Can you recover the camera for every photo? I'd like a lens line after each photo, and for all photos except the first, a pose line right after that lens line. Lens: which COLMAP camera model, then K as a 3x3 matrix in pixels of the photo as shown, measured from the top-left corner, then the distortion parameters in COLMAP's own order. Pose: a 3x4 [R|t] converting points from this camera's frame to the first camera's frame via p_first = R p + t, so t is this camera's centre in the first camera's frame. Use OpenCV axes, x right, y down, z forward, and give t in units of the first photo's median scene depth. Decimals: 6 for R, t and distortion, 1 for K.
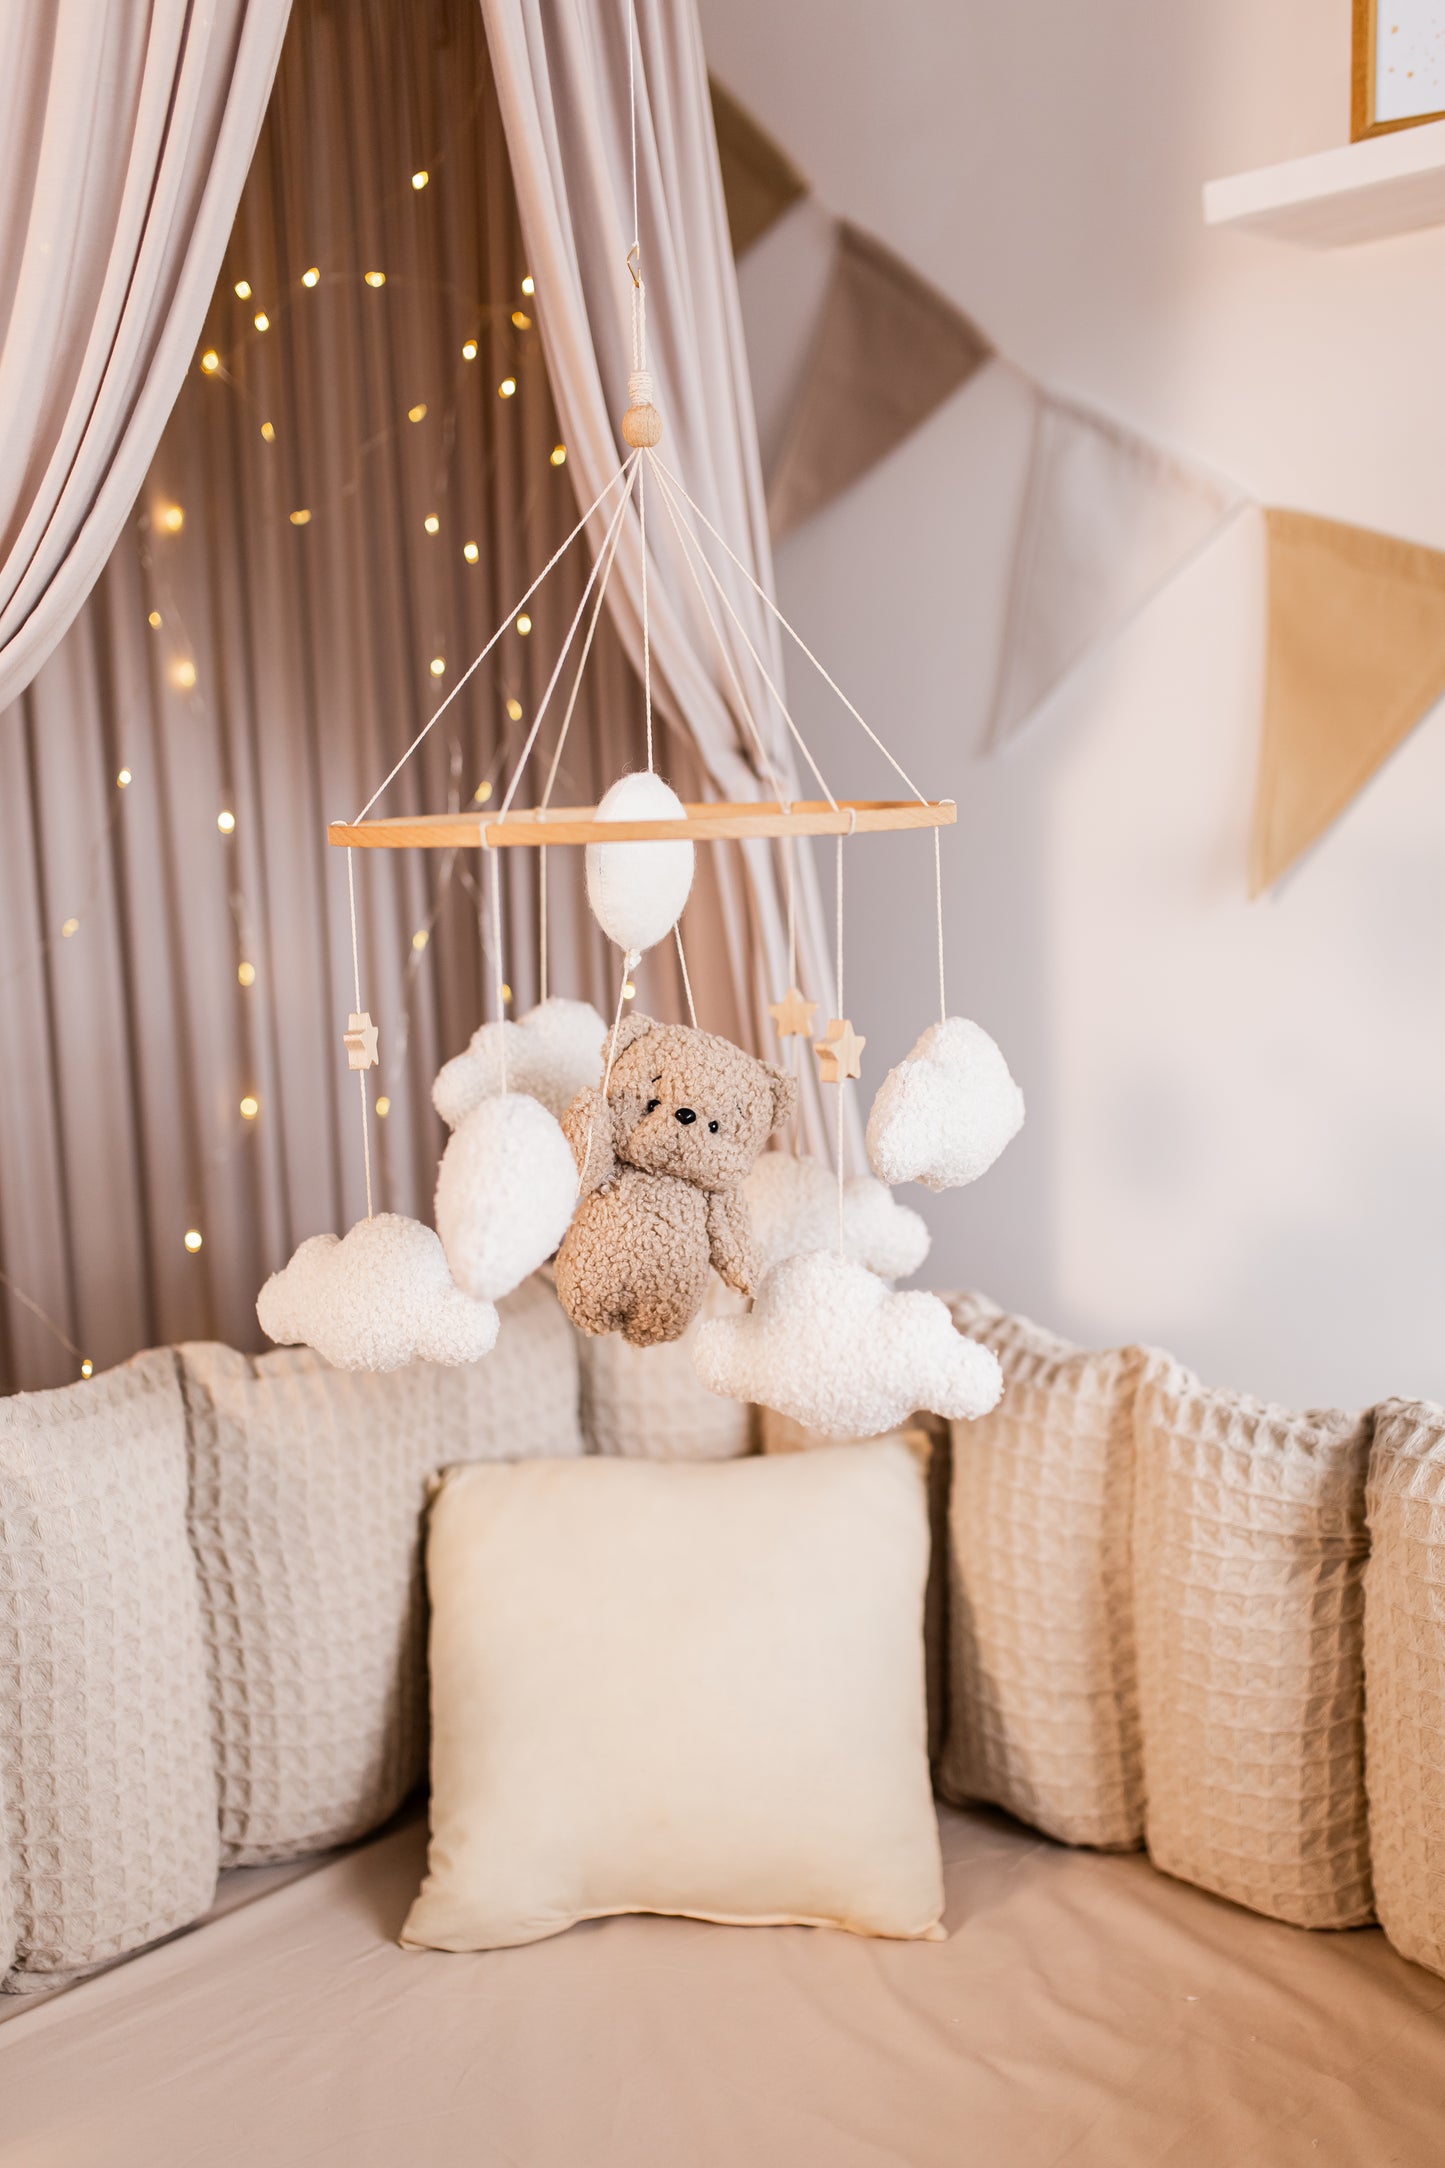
lens RADIAL K [[2772.4, 0, 675.0], [0, 2772.4, 1180.2], [0, 0, 1]] dist [0.002799, 0.060407]
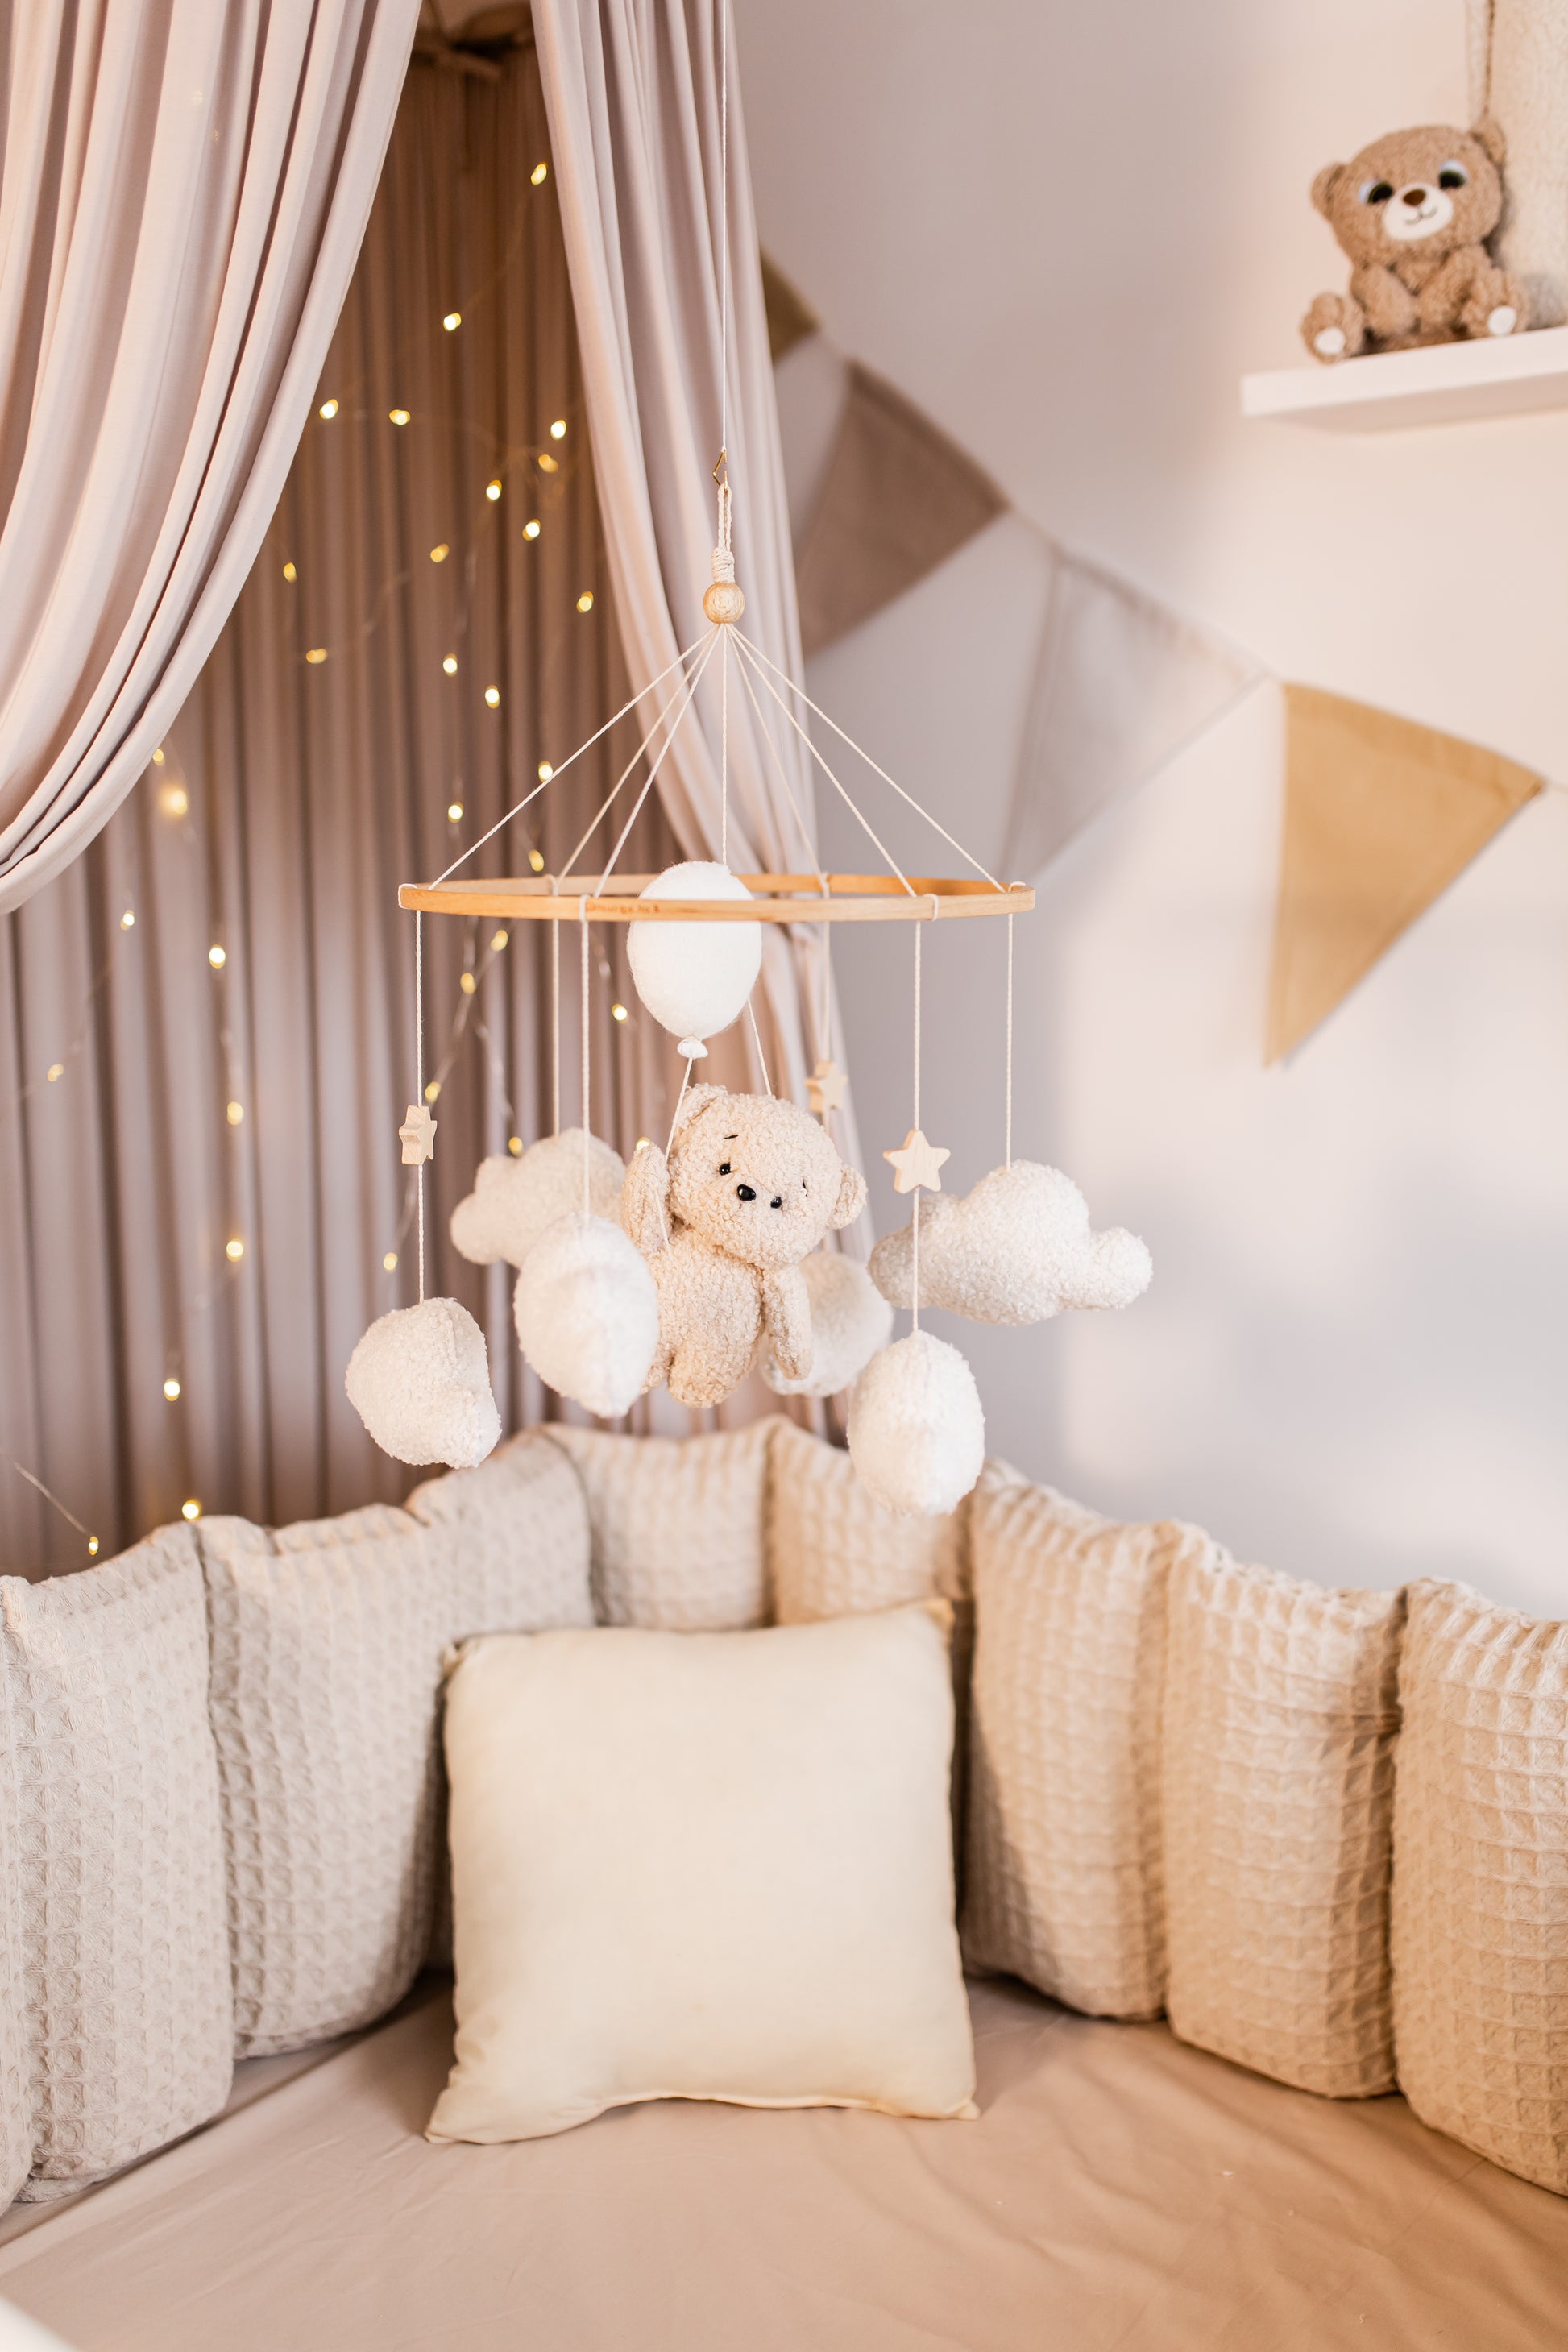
lens RADIAL K [[3033.0, 0, 822.0], [0, 3033.0, 1162.9], [0, 0, 1]] dist [0.009132, 0.035631]
pose [[0.992362, 0.012189, 0.122753, -0.096752], [-0.010563, 0.999848, -0.013888, -0.054326], [-0.122904, 0.012485, 0.992340, -0.082852]]
